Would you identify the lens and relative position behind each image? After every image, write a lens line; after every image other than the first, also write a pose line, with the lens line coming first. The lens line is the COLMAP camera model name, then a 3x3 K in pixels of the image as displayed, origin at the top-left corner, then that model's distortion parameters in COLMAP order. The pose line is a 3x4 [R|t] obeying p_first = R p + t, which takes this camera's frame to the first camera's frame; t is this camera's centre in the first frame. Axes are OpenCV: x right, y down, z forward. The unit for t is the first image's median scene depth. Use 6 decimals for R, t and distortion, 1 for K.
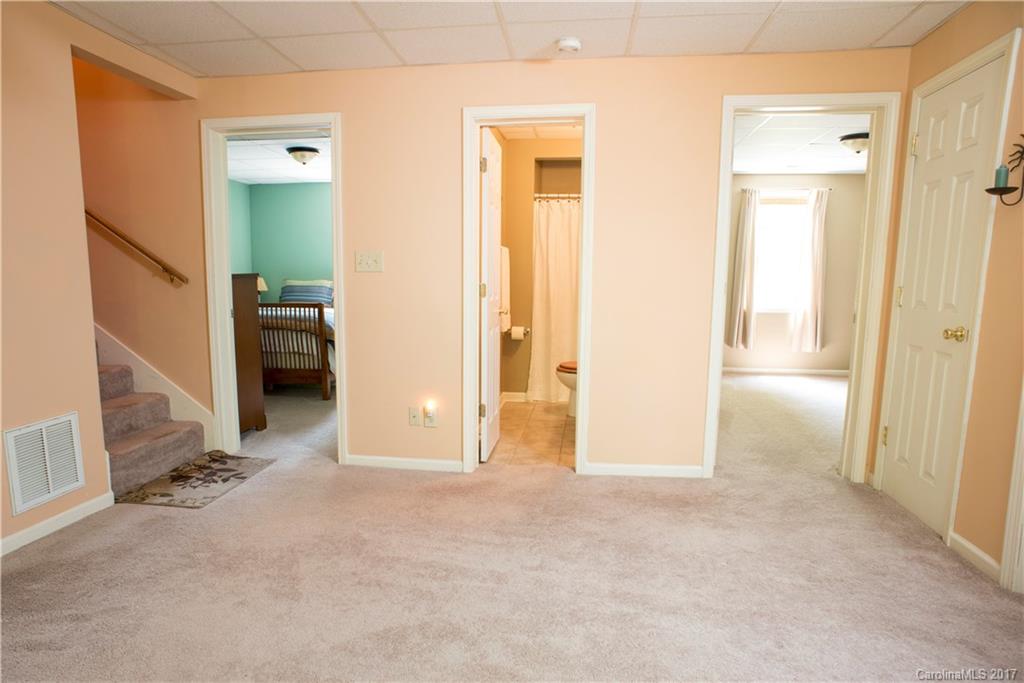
lens RADIAL K [[577.3, 0, 510.7], [0, 577.3, 346.2], [0, 0, 1]] dist [-0.050907, 0.010272]
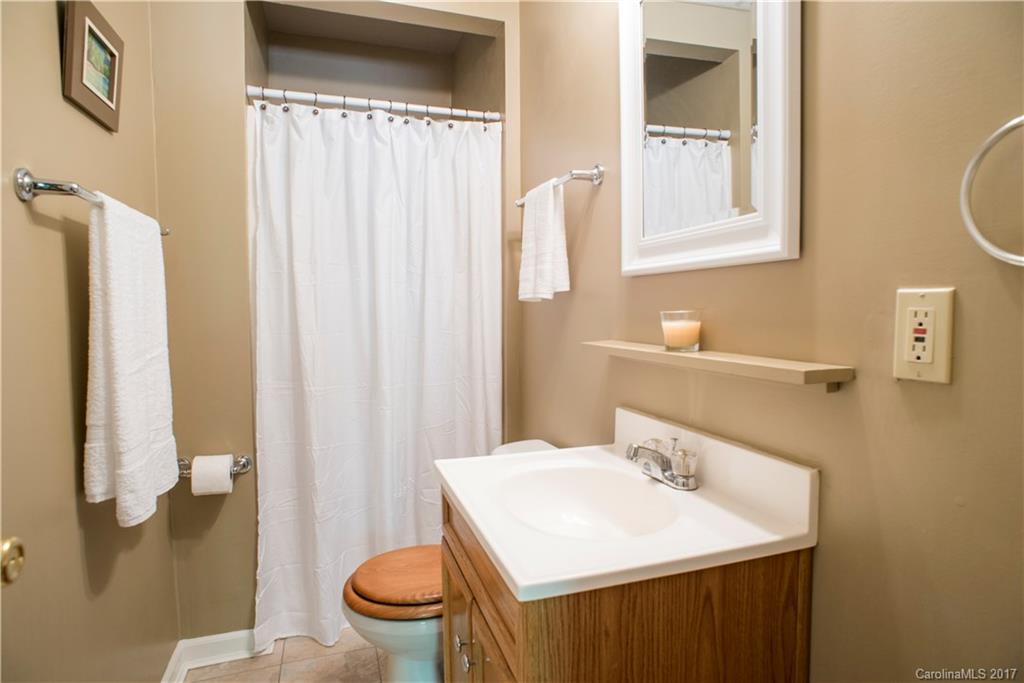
lens RADIAL K [[577.3, 0, 515.8], [0, 577.3, 345.7], [0, 0, 1]] dist [-0.050907, 0.010272]
pose [[0.906632, -0.044926, 0.419524, 0.038030], [0.072162, 0.996175, -0.049270, -0.070164], [-0.415706, 0.074944, 0.906406, 0.615074]]
